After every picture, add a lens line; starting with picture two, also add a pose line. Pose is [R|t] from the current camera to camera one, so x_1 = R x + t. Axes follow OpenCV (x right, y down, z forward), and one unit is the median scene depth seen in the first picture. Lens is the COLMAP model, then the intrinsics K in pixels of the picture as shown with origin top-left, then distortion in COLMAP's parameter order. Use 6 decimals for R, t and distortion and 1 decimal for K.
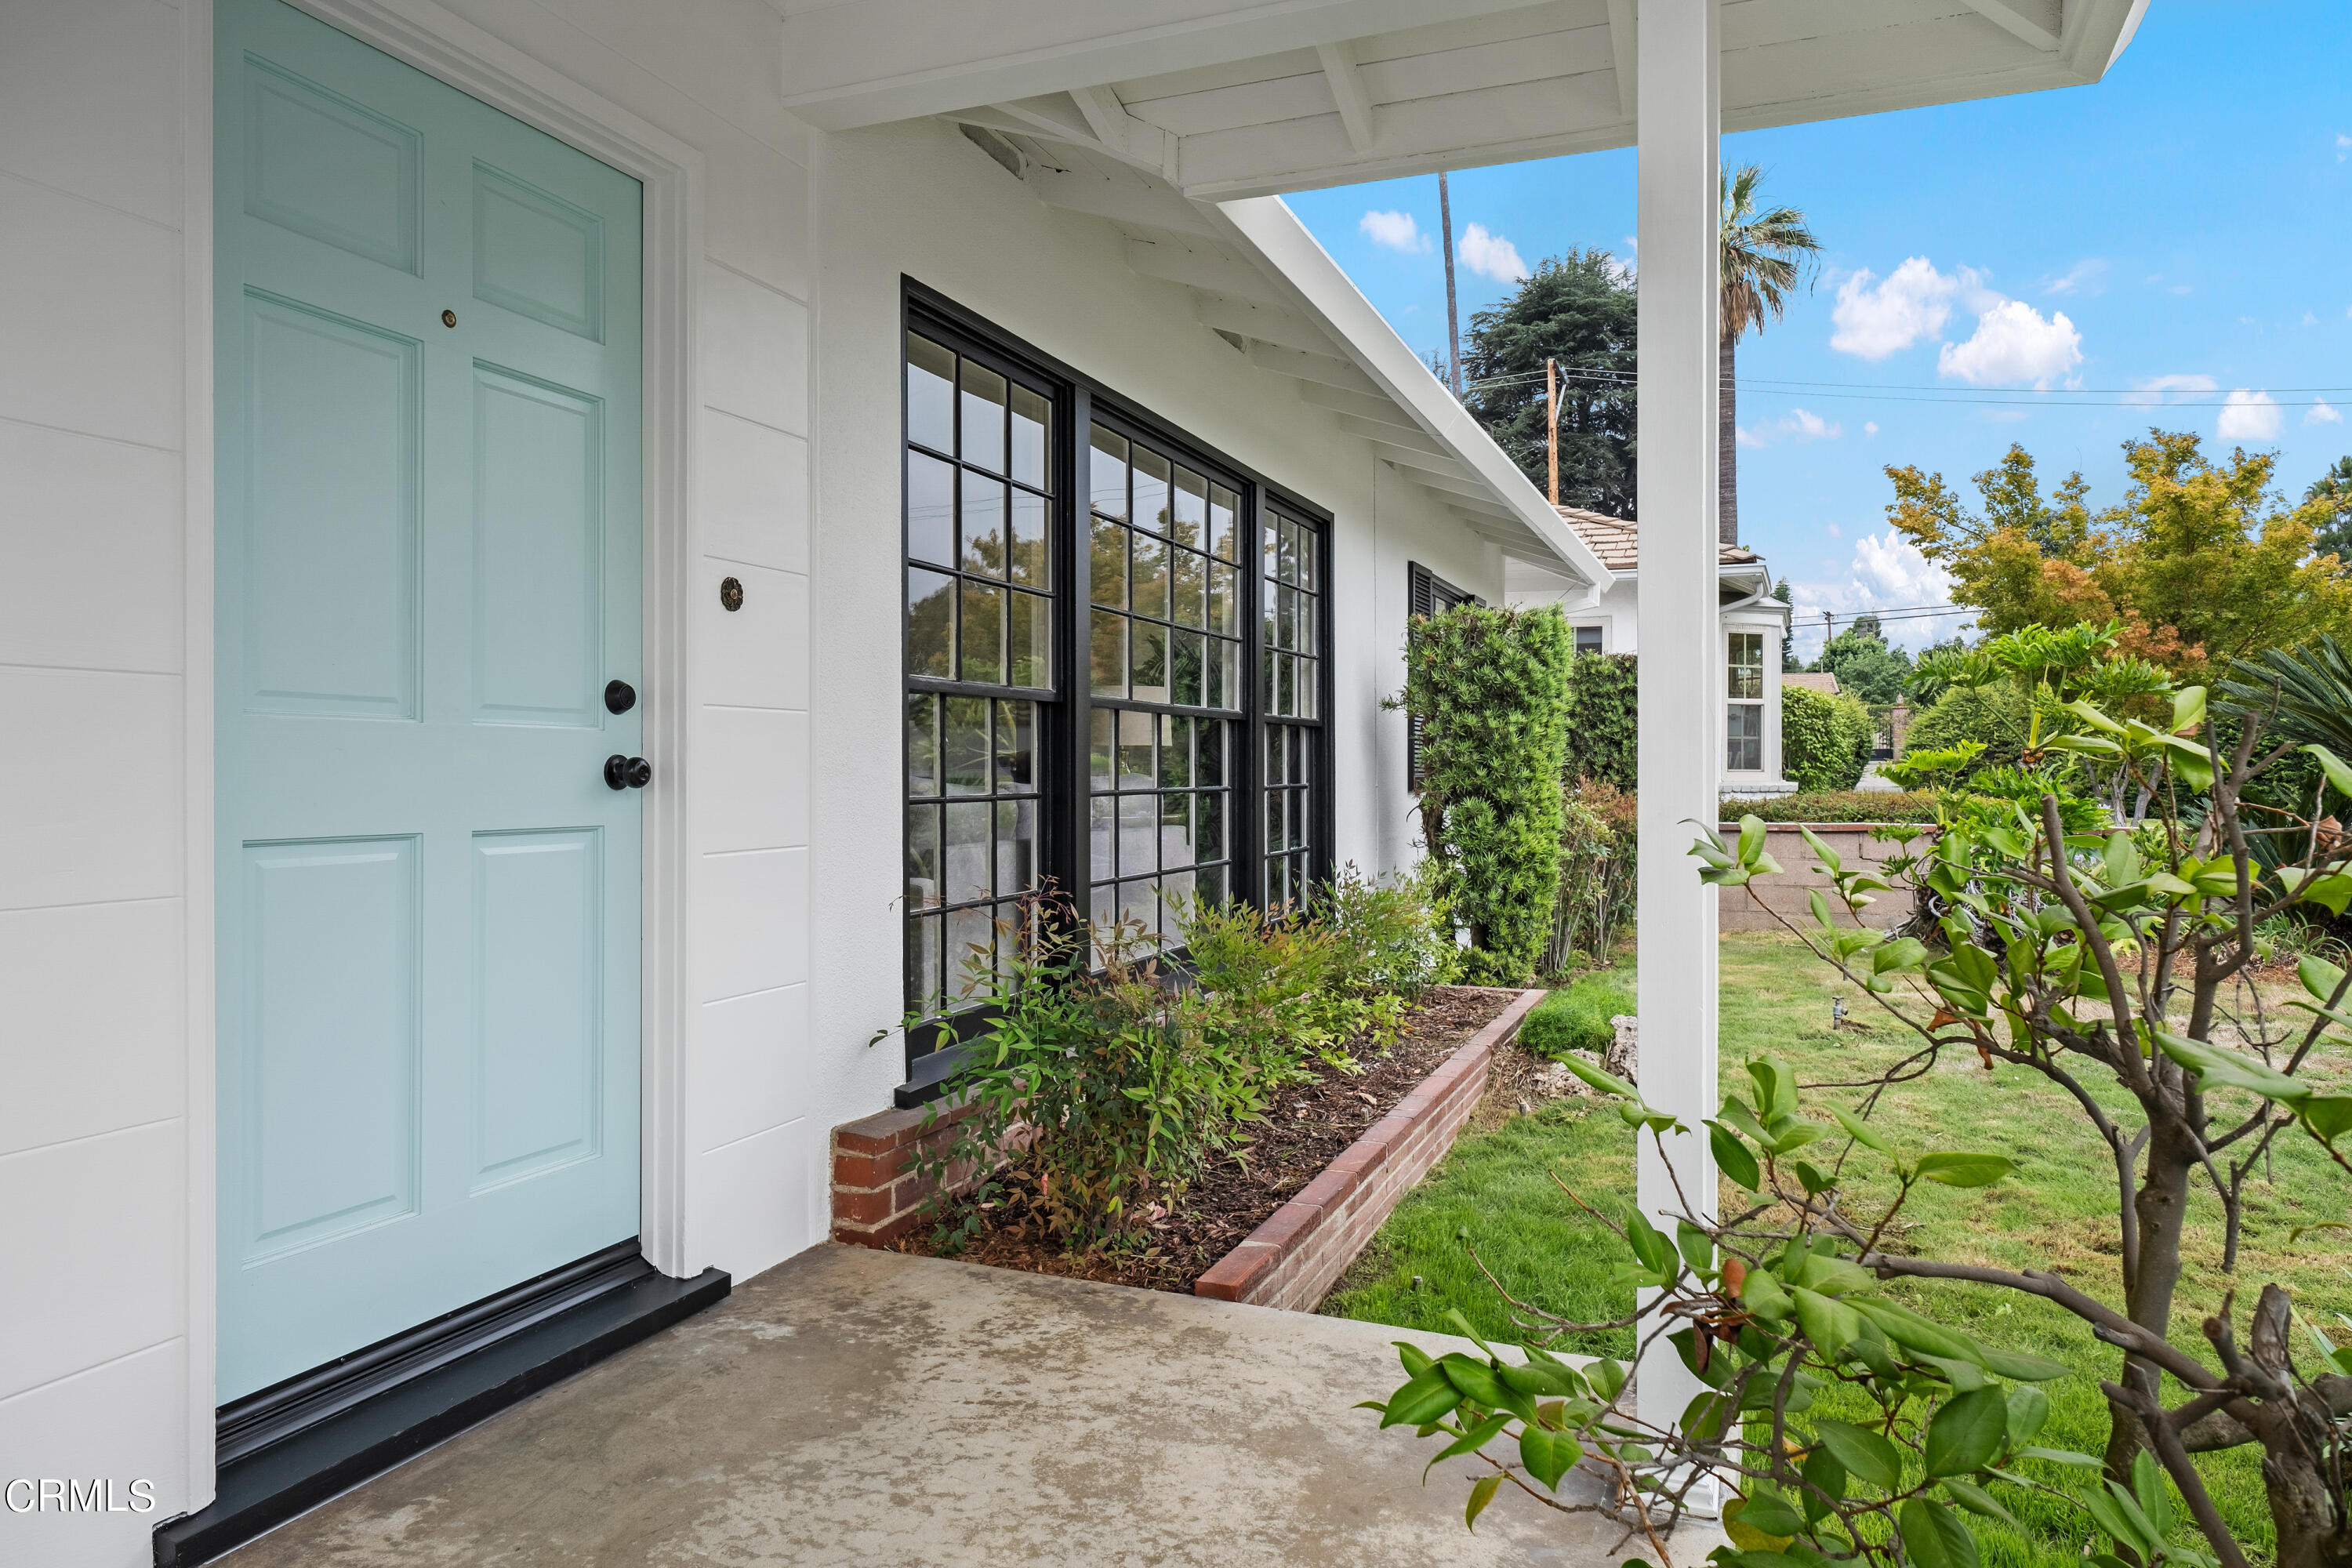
lens RADIAL K [[1542.7, 0, 1174.6], [0, 1542.7, 772.4], [0, 0, 1]] dist [0.006072, 0.000843]
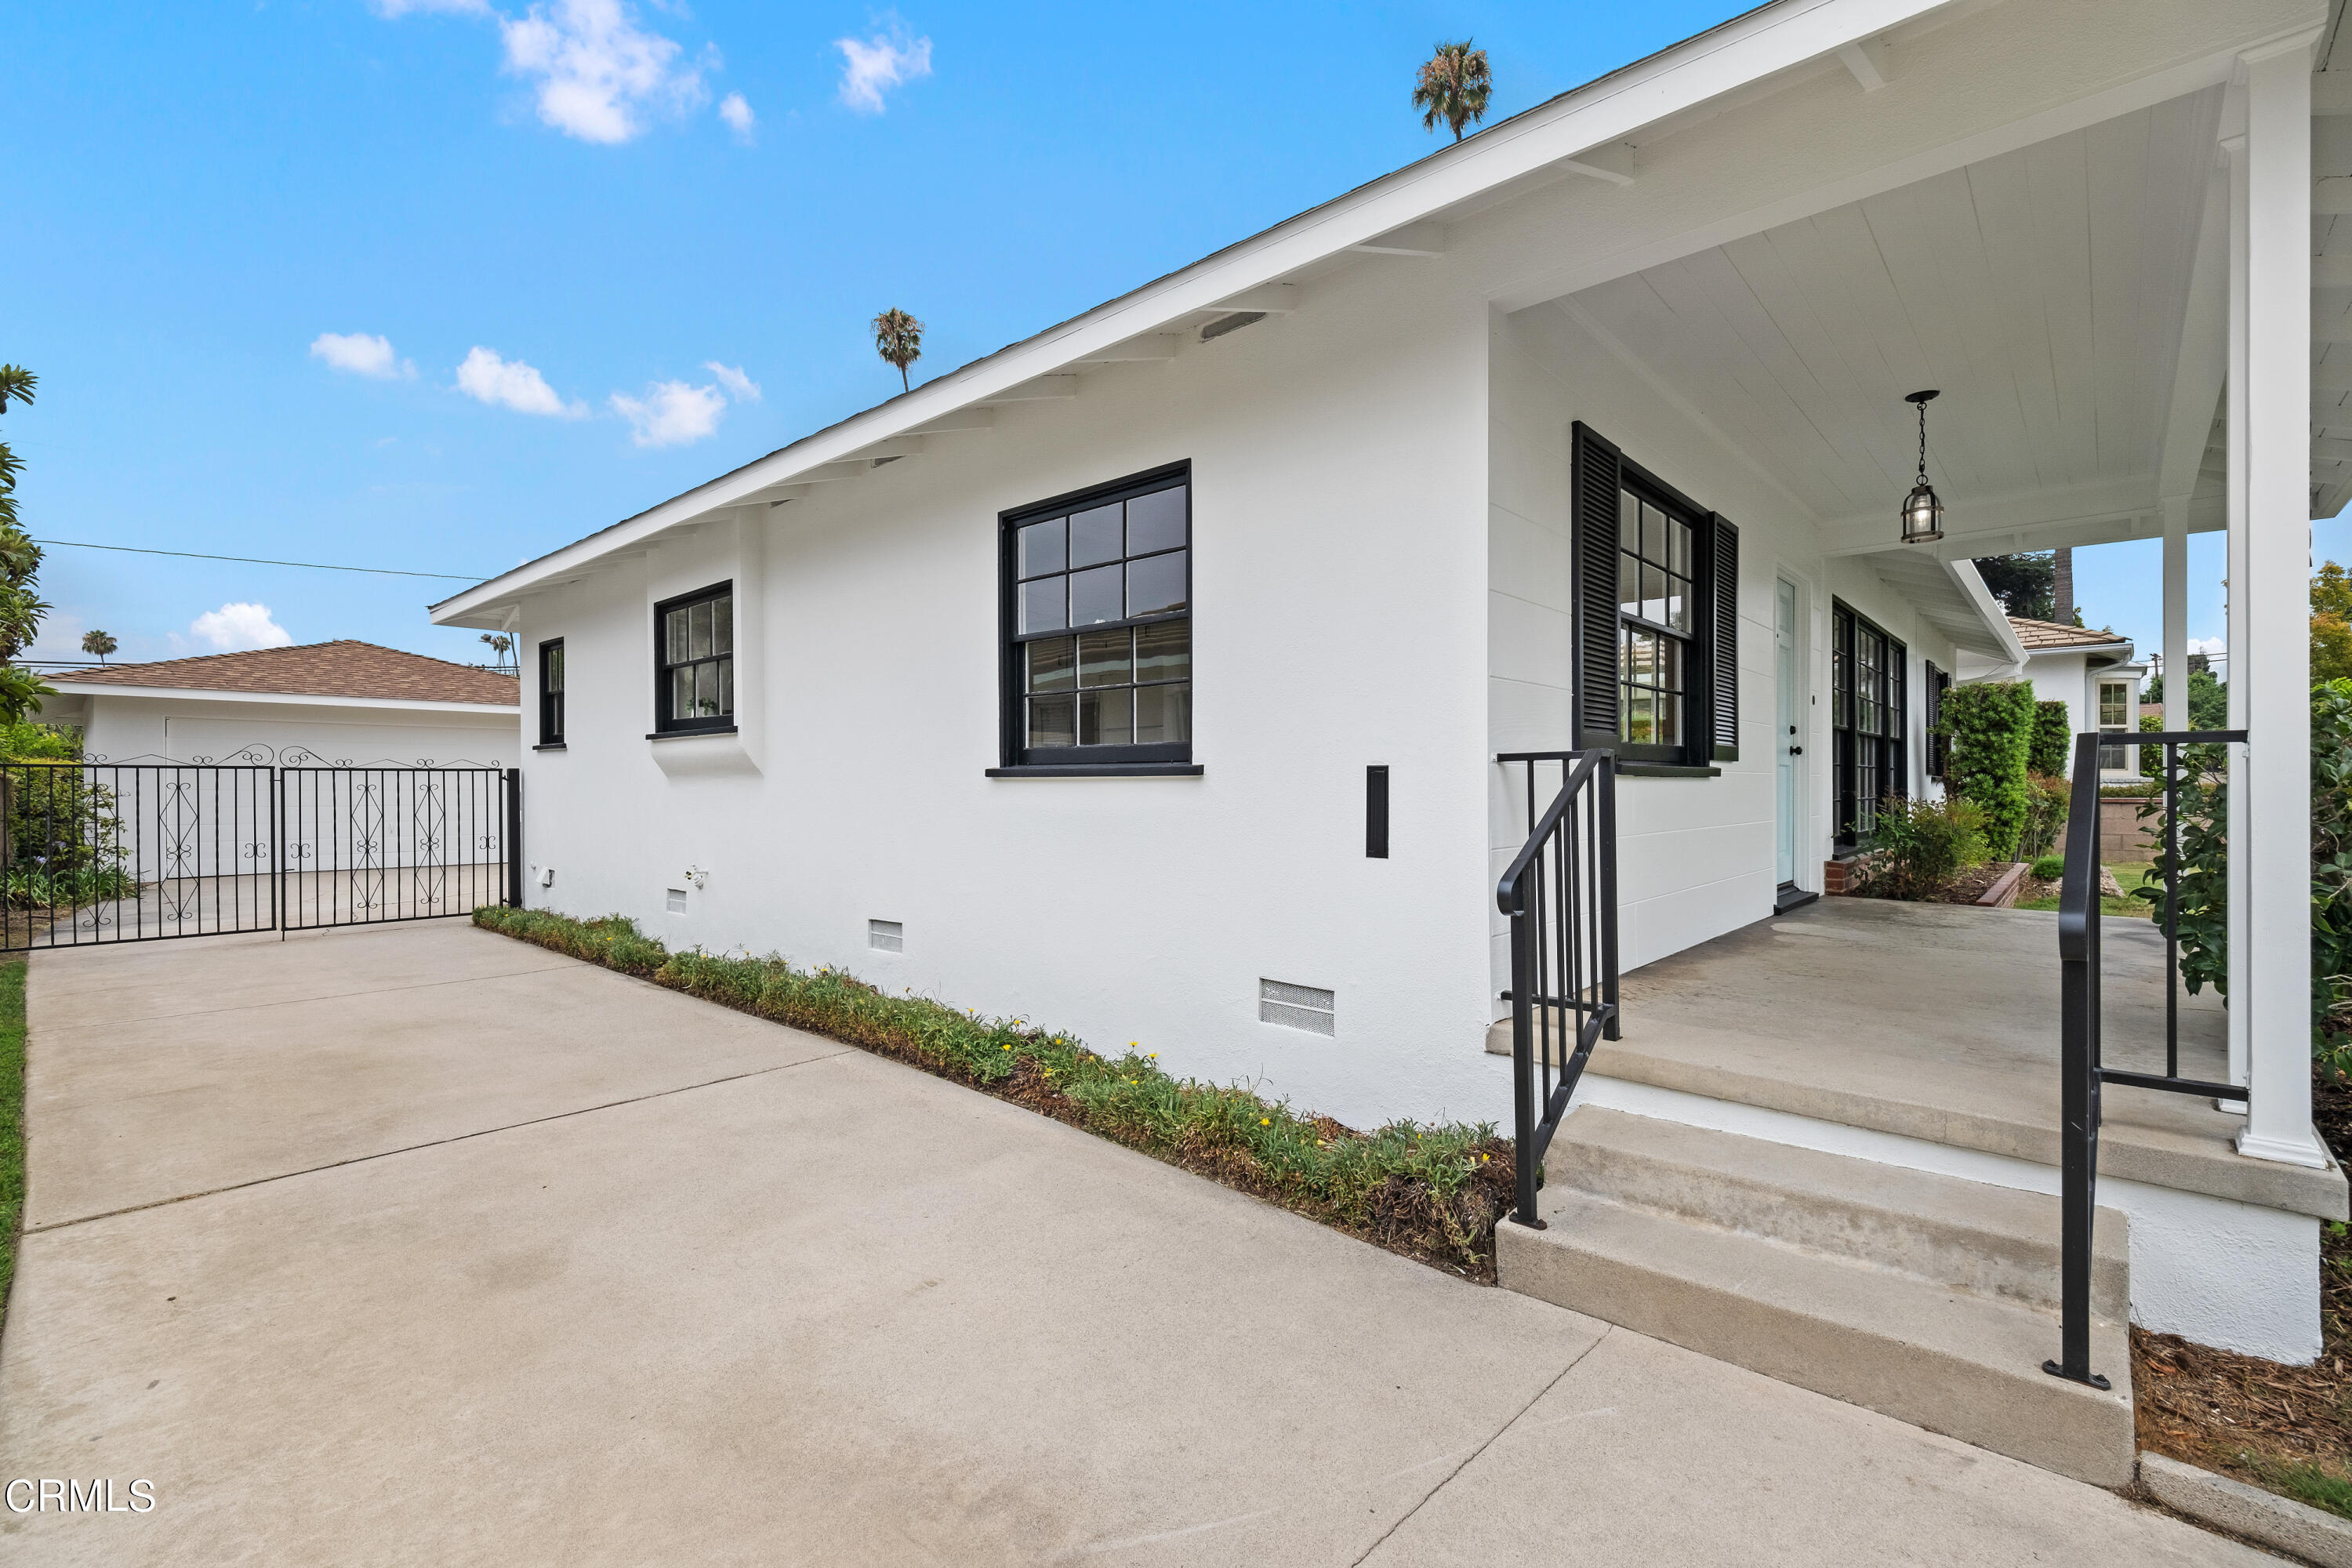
lens RADIAL K [[1011.4, 0, 1176.0], [0, 1011.4, 784.0], [0, 0, 1]] dist [0.012106, -0.000929]
pose [[0.935858, -0.000157, -0.352378, -0.346265], [-0.000284, 0.999999, -0.001201, 0.032278], [0.352378, 0.001224, 0.935857, -0.692115]]
